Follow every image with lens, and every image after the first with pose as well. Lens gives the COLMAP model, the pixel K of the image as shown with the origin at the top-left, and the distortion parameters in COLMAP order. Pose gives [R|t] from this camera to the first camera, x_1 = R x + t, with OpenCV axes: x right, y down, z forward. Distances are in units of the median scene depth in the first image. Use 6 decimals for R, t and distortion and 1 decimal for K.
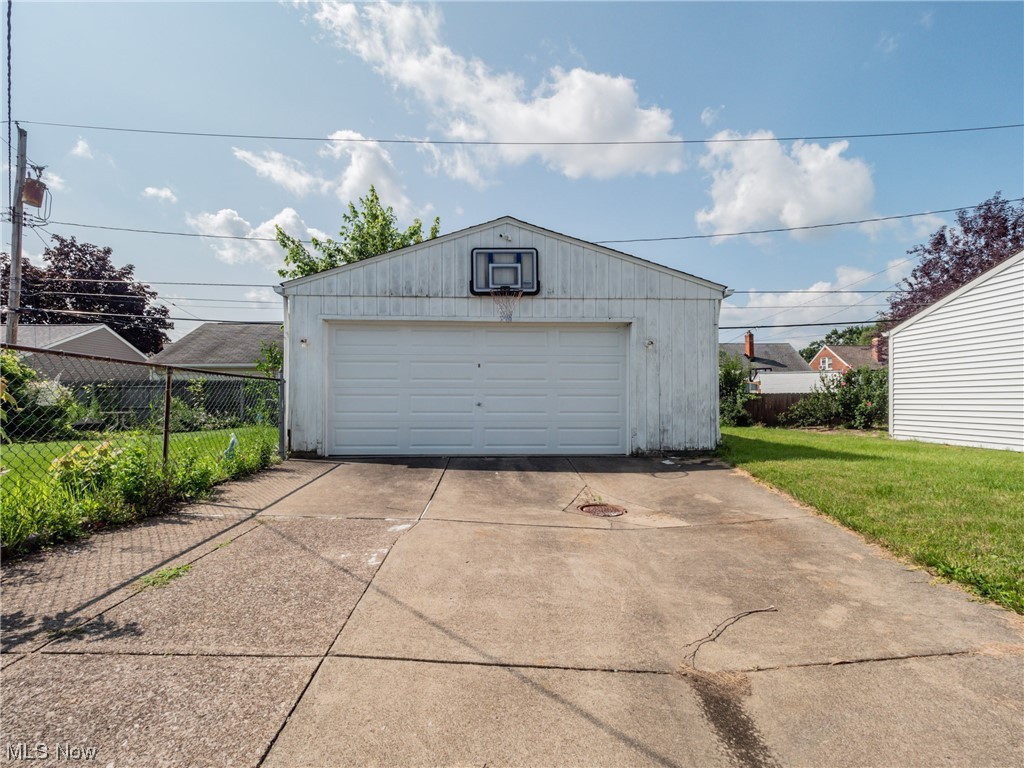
lens RADIAL K [[445.9, 0, 512.5], [0, 445.9, 384.7], [0, 0, 1]] dist [-0.005953, -0.002276]
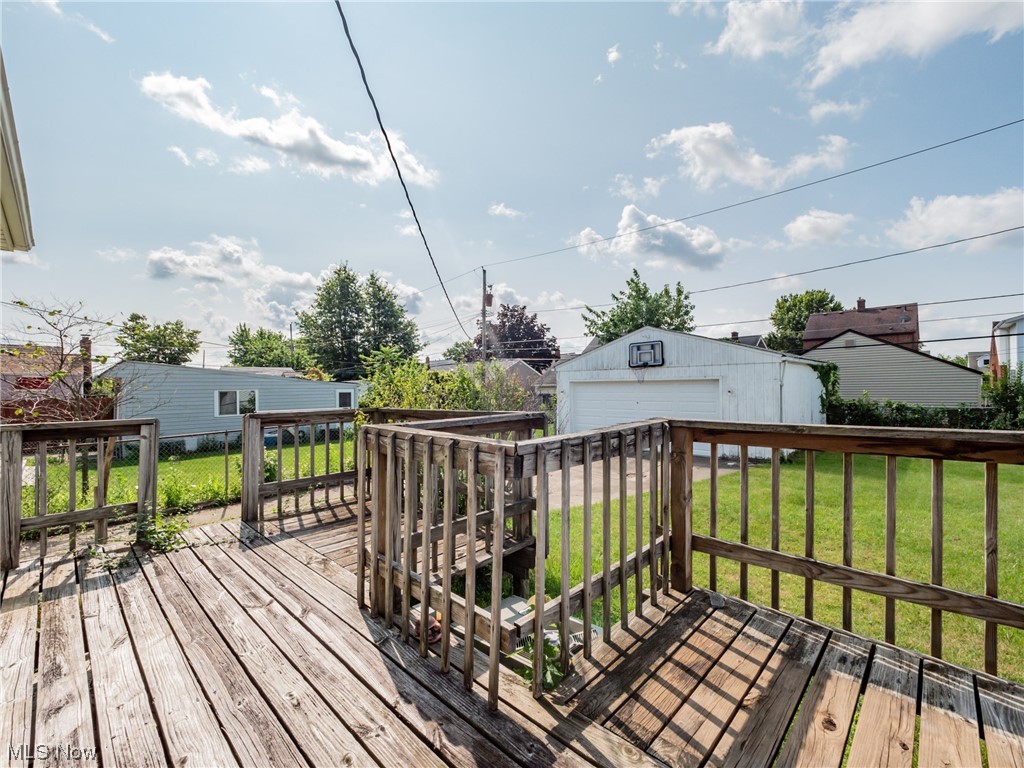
lens RADIAL K [[445.9, 0, 507.5], [0, 445.9, 385.2], [0, 0, 1]] dist [-0.005953, -0.002276]
pose [[0.689333, -0.005354, -0.724425, 0.937888], [0.018981, 0.999763, 0.010673, -0.150020], [0.724196, -0.021108, 0.689271, -0.740568]]
